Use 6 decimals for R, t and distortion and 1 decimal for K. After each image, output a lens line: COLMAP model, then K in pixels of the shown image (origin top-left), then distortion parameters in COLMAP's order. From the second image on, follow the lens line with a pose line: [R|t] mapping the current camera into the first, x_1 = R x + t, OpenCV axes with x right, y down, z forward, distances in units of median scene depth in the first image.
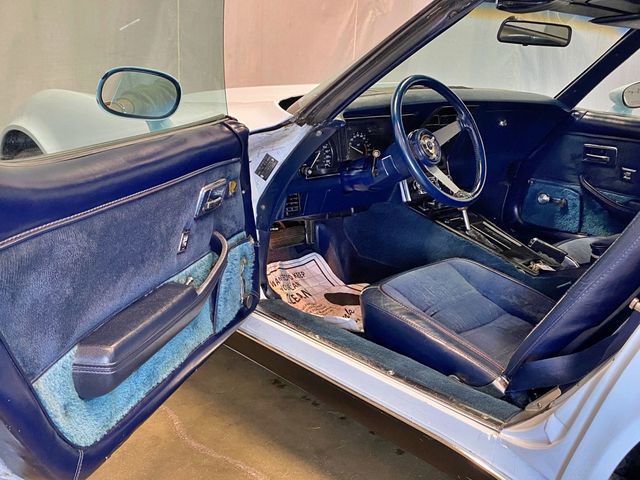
lens RADIAL K [[652.5, 0, 320.0], [0, 652.5, 240.0], [0, 0, 1]] dist [0.176605, -0.482456]
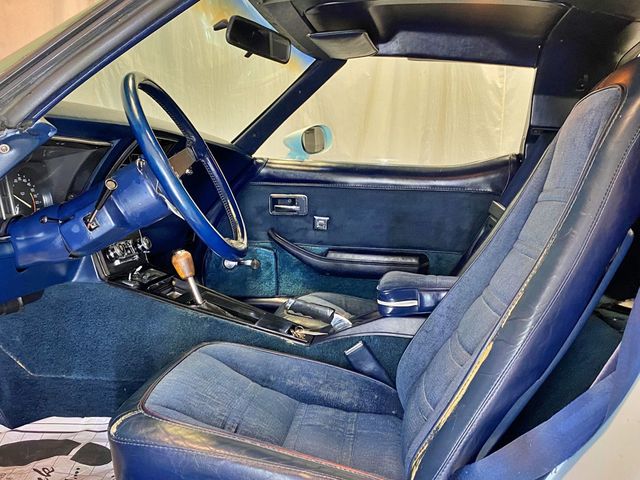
lens RADIAL K [[652.5, 0, 320.0], [0, 652.5, 240.0], [0, 0, 1]] dist [0.176605, -0.482456]
pose [[0.784988, -0.085847, 0.613534, -0.093594], [0.174707, 0.980832, -0.086289, 0.001744], [-0.594366, 0.174924, 0.784940, 0.291441]]
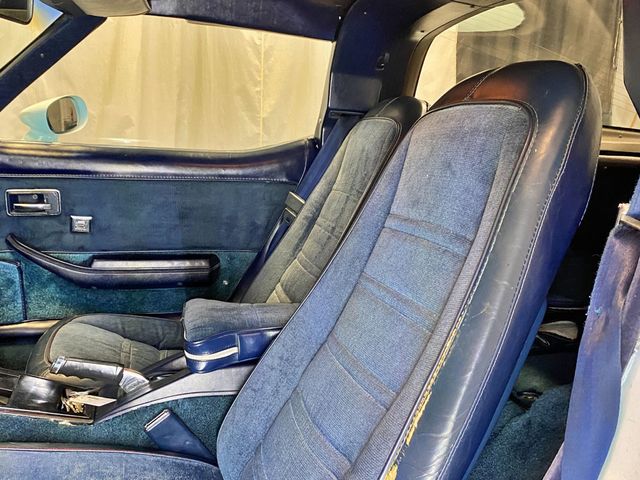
lens RADIAL K [[652.5, 0, 320.0], [0, 652.5, 240.0], [0, 0, 1]] dist [0.176605, -0.482456]
pose [[0.493359, -0.178231, 0.851370, -0.021031], [0.227150, 0.971218, 0.071690, -0.074321], [-0.839643, 0.158019, 0.519644, 0.409317]]
